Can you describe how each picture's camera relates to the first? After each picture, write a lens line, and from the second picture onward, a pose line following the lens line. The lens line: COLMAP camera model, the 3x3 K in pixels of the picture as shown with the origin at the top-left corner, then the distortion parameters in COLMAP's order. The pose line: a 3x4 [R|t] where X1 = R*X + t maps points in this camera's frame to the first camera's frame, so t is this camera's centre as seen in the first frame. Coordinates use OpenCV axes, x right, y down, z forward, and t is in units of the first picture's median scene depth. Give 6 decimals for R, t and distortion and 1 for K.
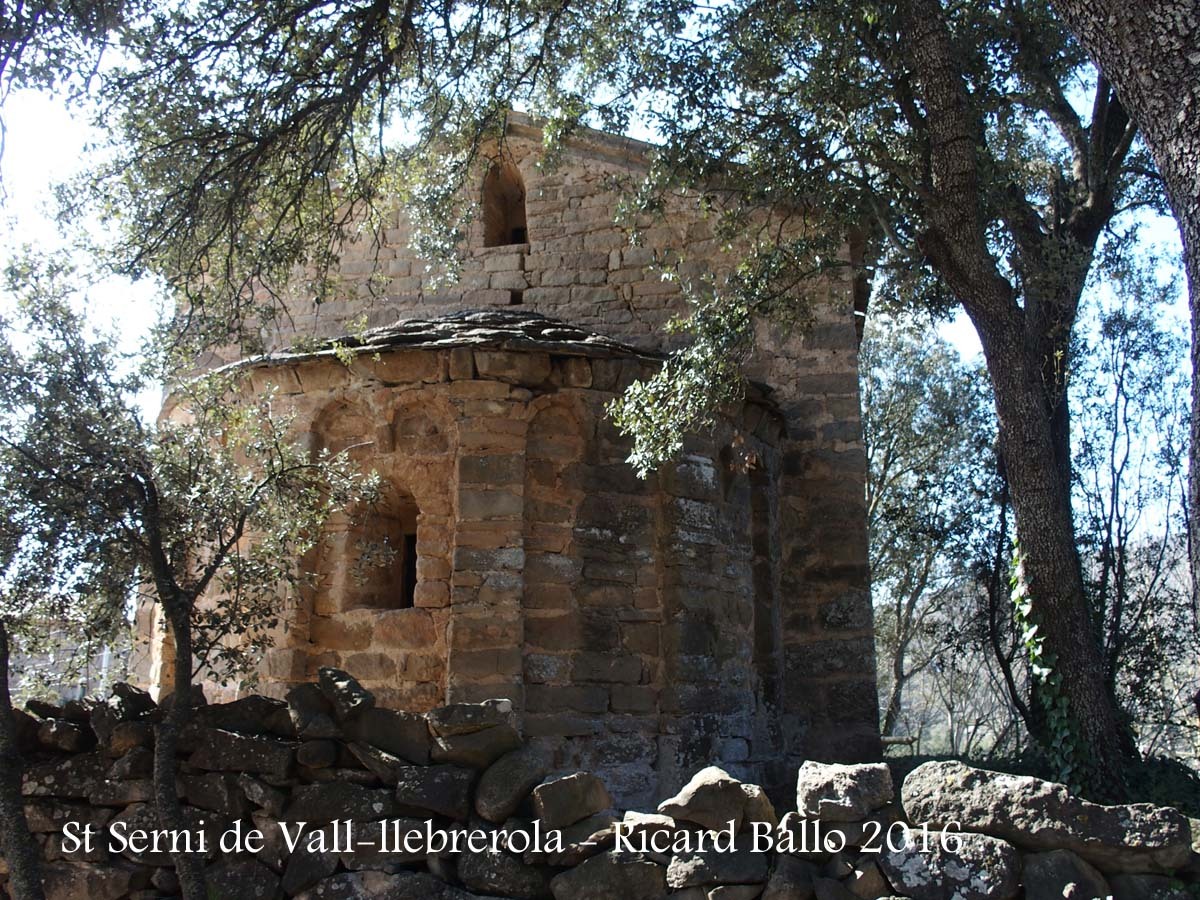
lens RADIAL K [[1000.7, 0, 600.0], [0, 1000.7, 450.0], [0, 0, 1]] dist [-0.059557, 0.015379]
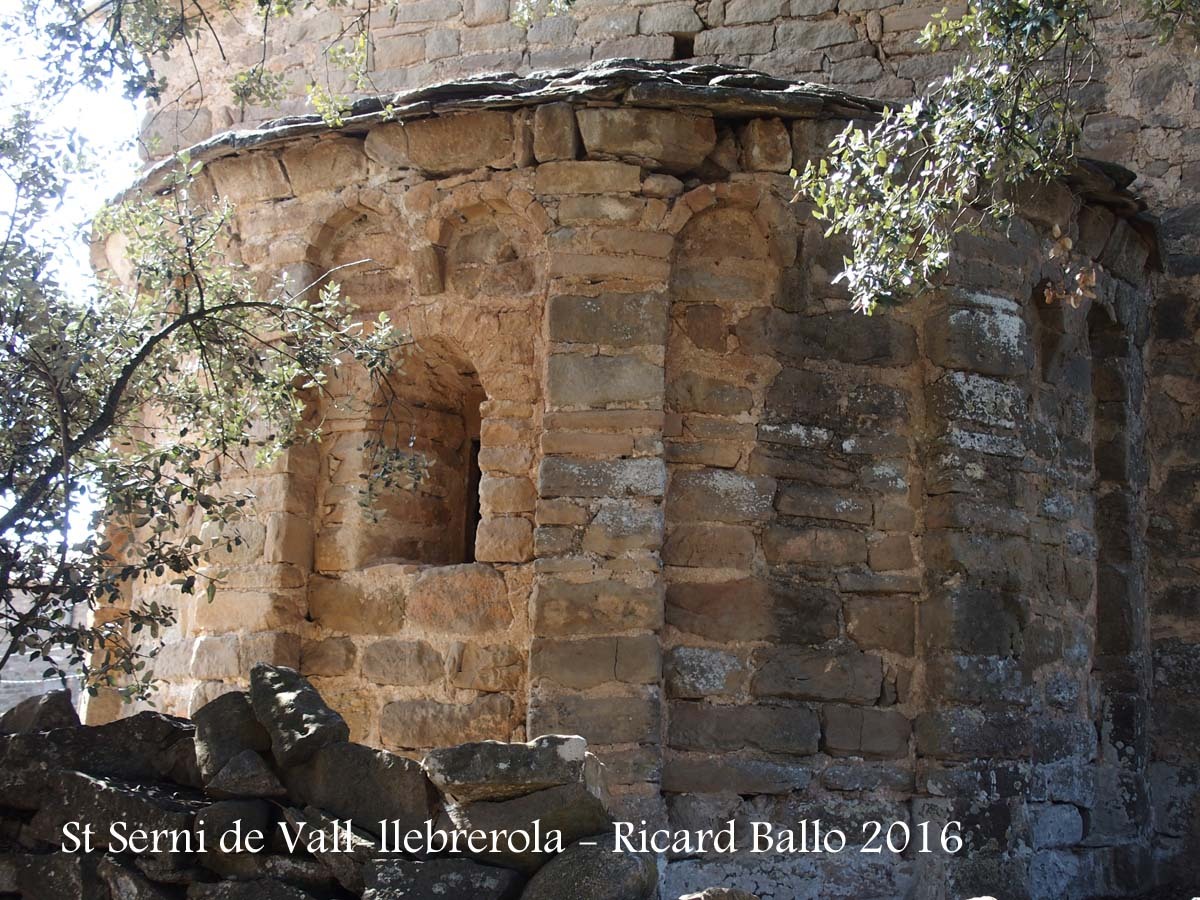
lens RADIAL K [[1485.5, 0, 600.0], [0, 1485.5, 450.0], [0, 0, 1]] dist [-0.031310, 0.033066]
pose [[0.984173, -0.000550, -0.177207, 0.034169], [0.013265, 0.997418, 0.070575, 0.033244], [0.176711, -0.071809, 0.981640, 0.174392]]
